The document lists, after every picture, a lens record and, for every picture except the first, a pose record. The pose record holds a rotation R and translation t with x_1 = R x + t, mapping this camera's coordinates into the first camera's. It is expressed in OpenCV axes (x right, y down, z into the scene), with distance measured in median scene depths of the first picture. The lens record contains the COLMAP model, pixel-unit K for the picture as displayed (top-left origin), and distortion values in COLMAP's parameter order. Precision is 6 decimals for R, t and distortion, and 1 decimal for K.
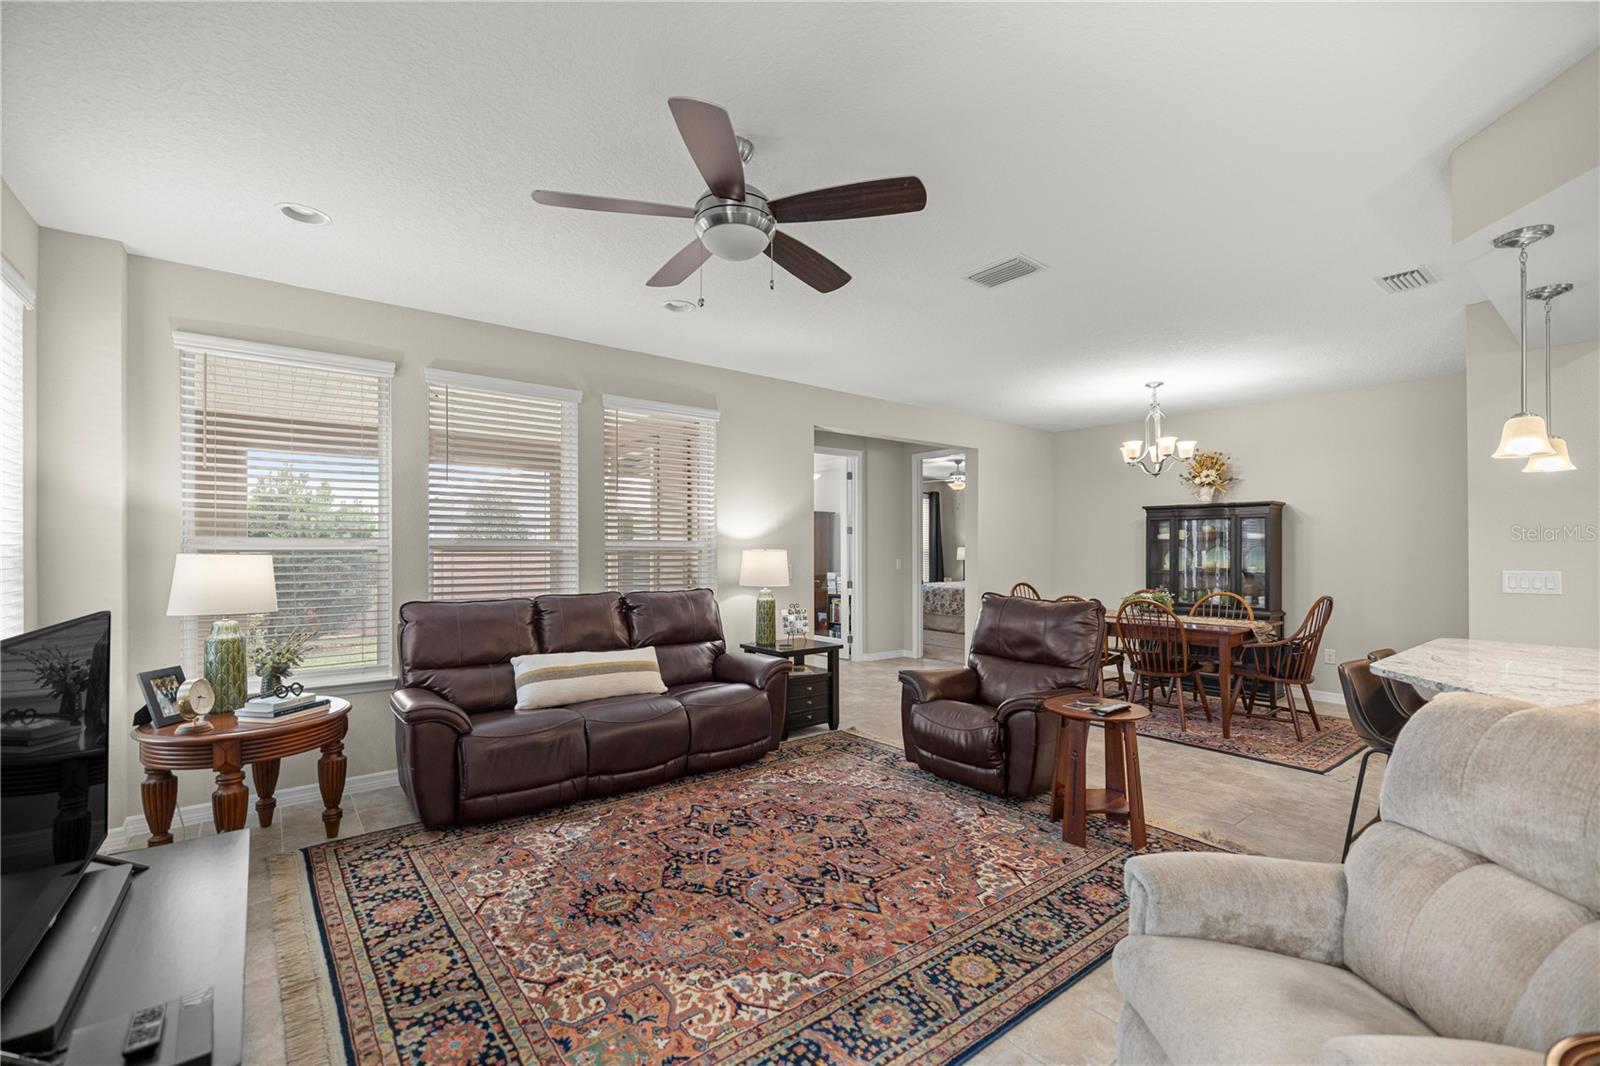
lens RADIAL K [[677.4, 0, 803.1], [0, 677.4, 545.9], [0, 0, 1]] dist [0.001716, -0.000171]
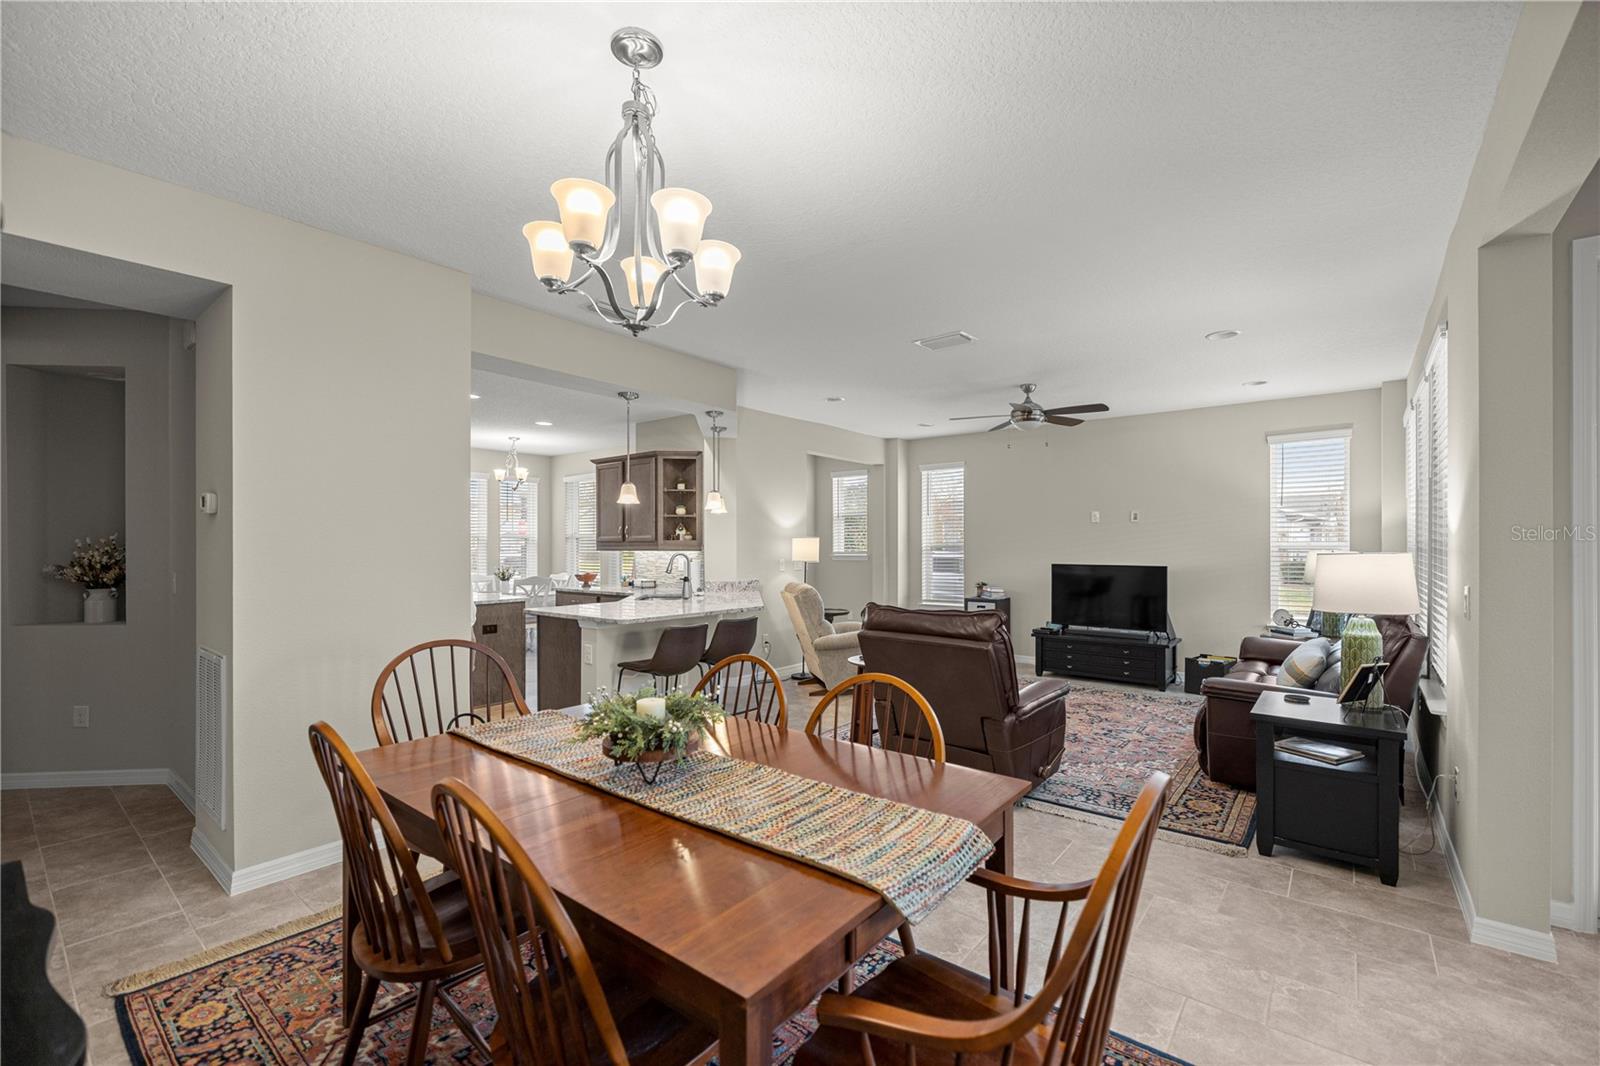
lens RADIAL K [[677.4, 0, 793.3], [0, 677.4, 542.7], [0, 0, 1]] dist [0.001716, -0.000171]
pose [[-0.979759, -0.000237, -0.200178, 0.894234], [0.001441, 0.999965, -0.008237, -0.000596], [0.200173, -0.008358, -0.979725, 2.350887]]
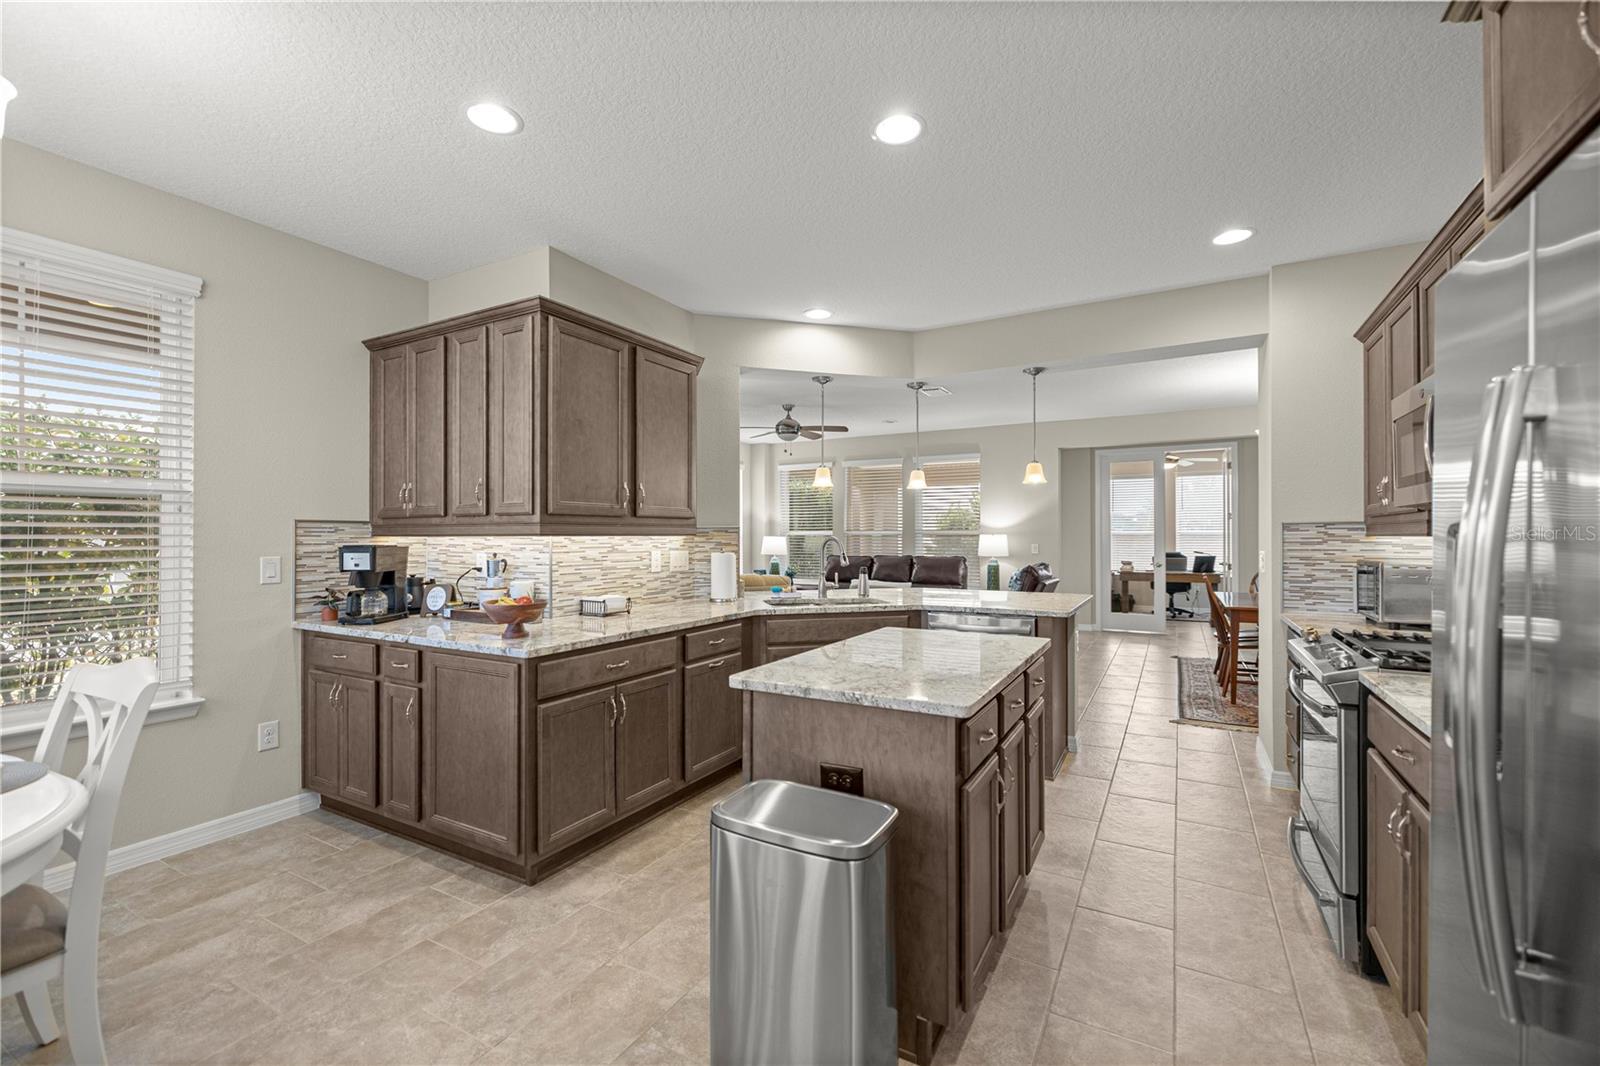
lens RADIAL K [[677.4, 0, 800.7], [0, 677.4, 535.0], [0, 0, 1]] dist [0.001716, -0.000171]
pose [[0.360799, -0.004824, -0.932631, 2.064023], [0.007452, 0.999970, -0.002290, 0.009748], [0.932614, -0.006124, 0.360824, -0.092853]]
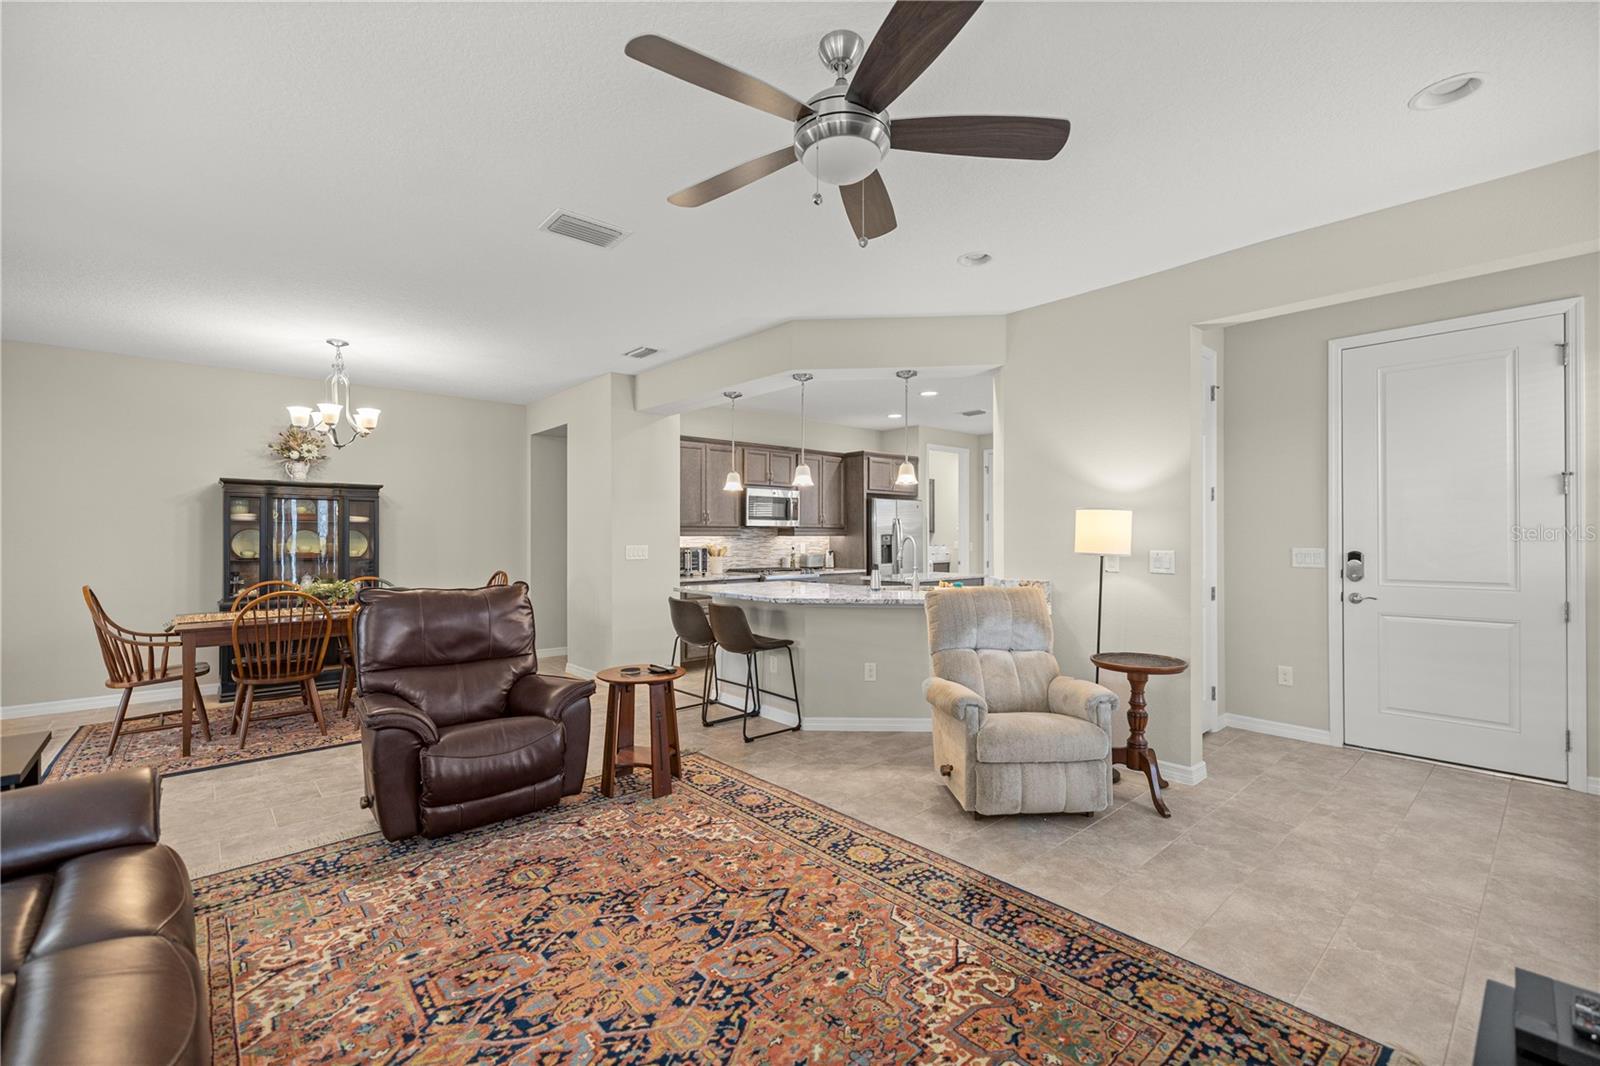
lens RADIAL K [[677.4, 0, 799.1], [0, 677.4, 537.5], [0, 0, 1]] dist [0.001716, -0.000171]
pose [[-0.050174, -0.003338, 0.998735, -0.680600], [-0.004690, 0.999984, 0.003107, 0.011913], [-0.998729, -0.004528, -0.050189, 0.790246]]
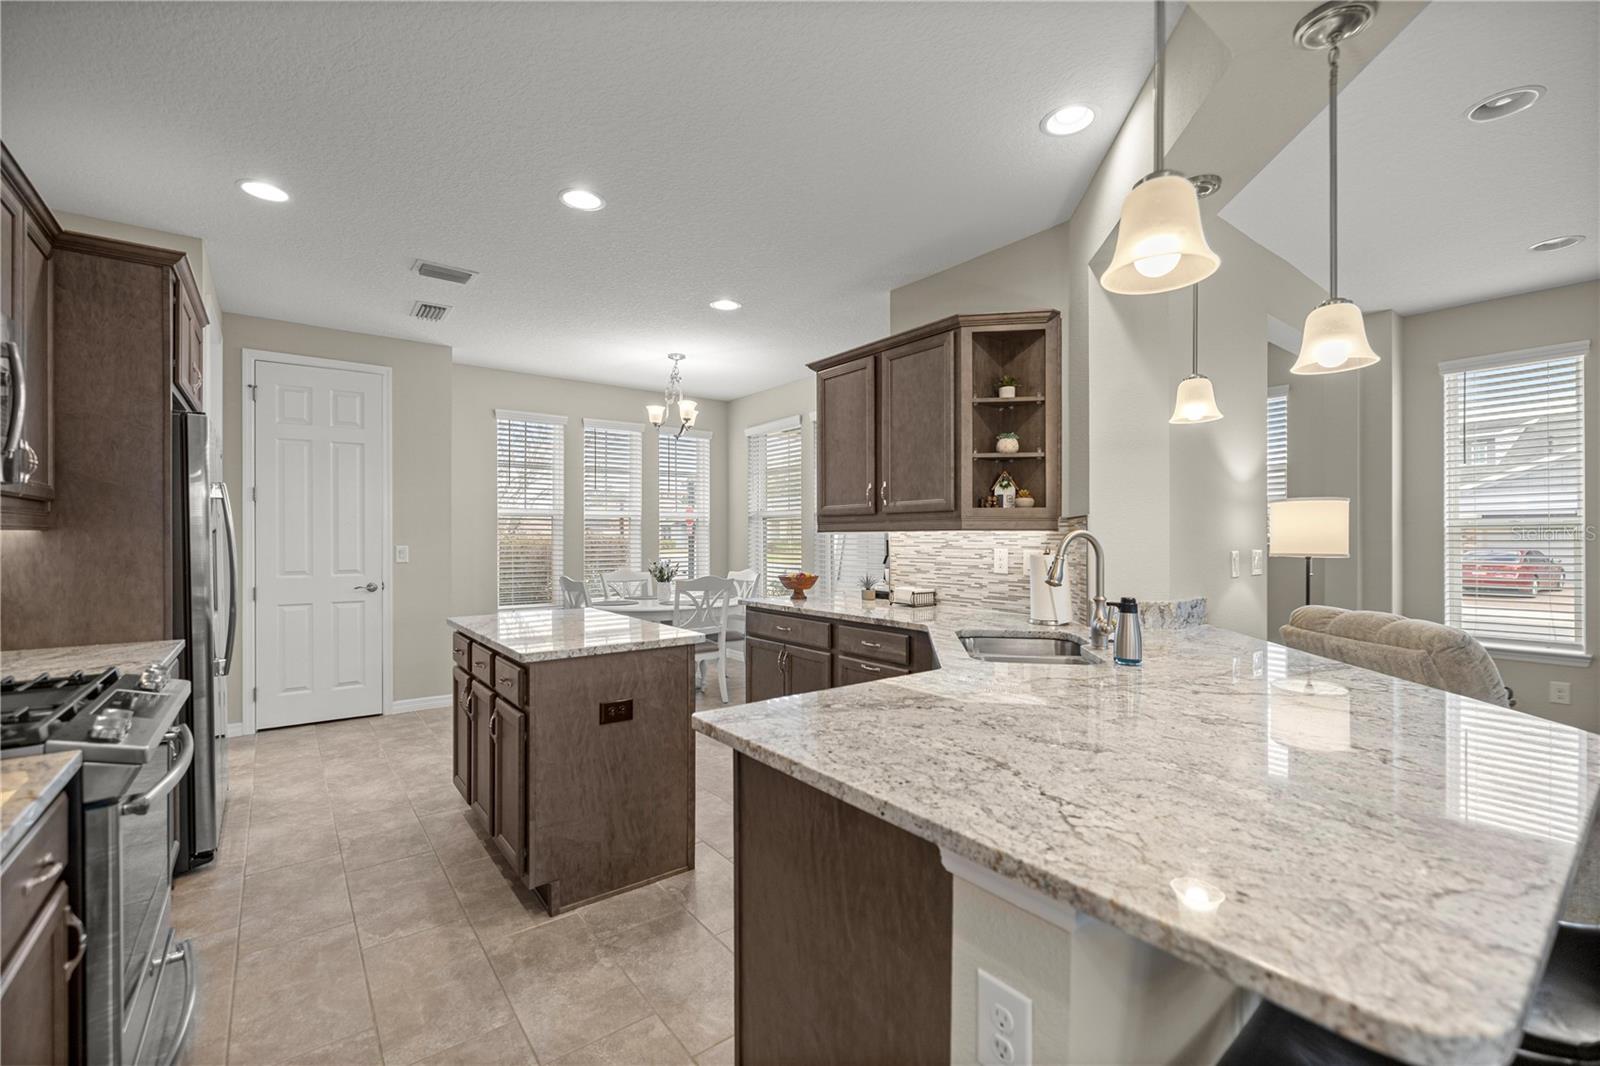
lens RADIAL K [[677.4, 0, 790.3], [0, 677.4, 531.8], [0, 0, 1]] dist [0.001716, -0.000171]
pose [[-0.999508, -0.000409, 0.031349, 1.104199], [-0.000782, 0.999929, -0.011893, 0.020717], [-0.031341, -0.011911, -0.999438, 1.177790]]
